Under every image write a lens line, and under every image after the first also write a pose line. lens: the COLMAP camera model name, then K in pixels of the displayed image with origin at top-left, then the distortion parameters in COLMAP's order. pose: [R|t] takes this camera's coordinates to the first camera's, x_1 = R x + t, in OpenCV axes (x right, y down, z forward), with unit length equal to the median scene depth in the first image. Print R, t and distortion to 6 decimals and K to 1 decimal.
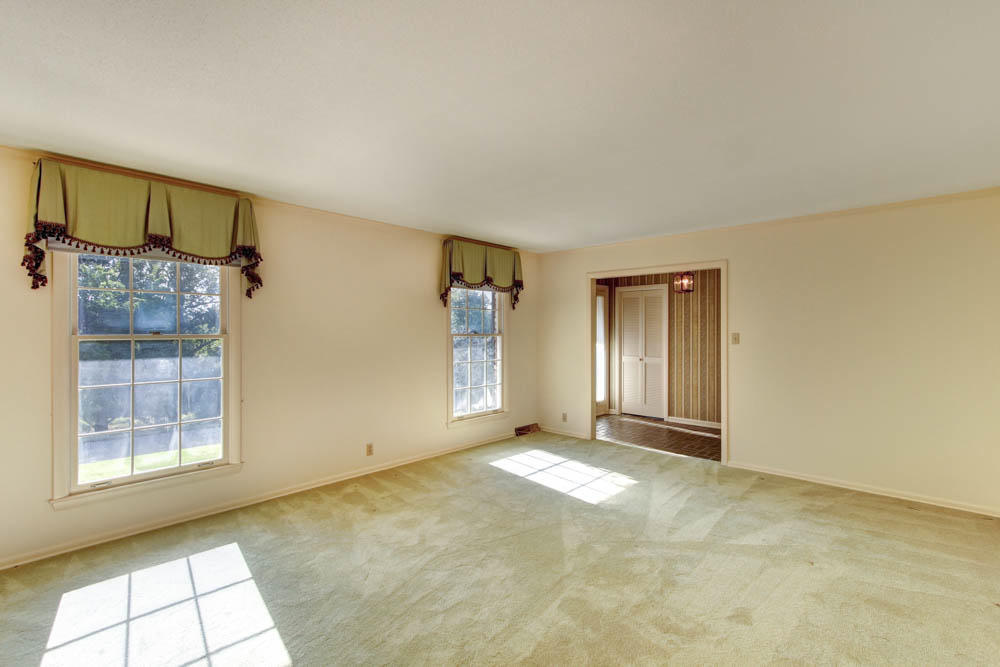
lens RADIAL K [[461.9, 0, 506.0], [0, 461.9, 328.2], [0, 0, 1]] dist [0.003753, 0.000747]
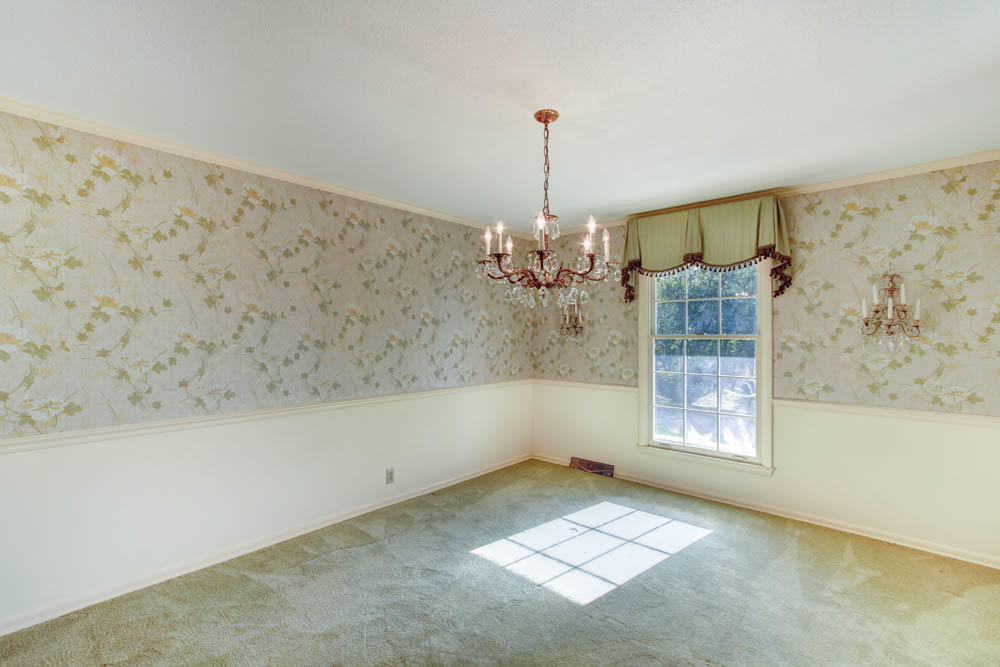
lens RADIAL K [[461.9, 0, 506.0], [0, 461.9, 328.2], [0, 0, 1]] dist [0.003753, 0.000747]
pose [[-0.002572, -0.008719, -0.999959, 0.451410], [0.004080, 0.999954, -0.008729, 0.003292], [0.999988, -0.004102, -0.002537, 0.499802]]
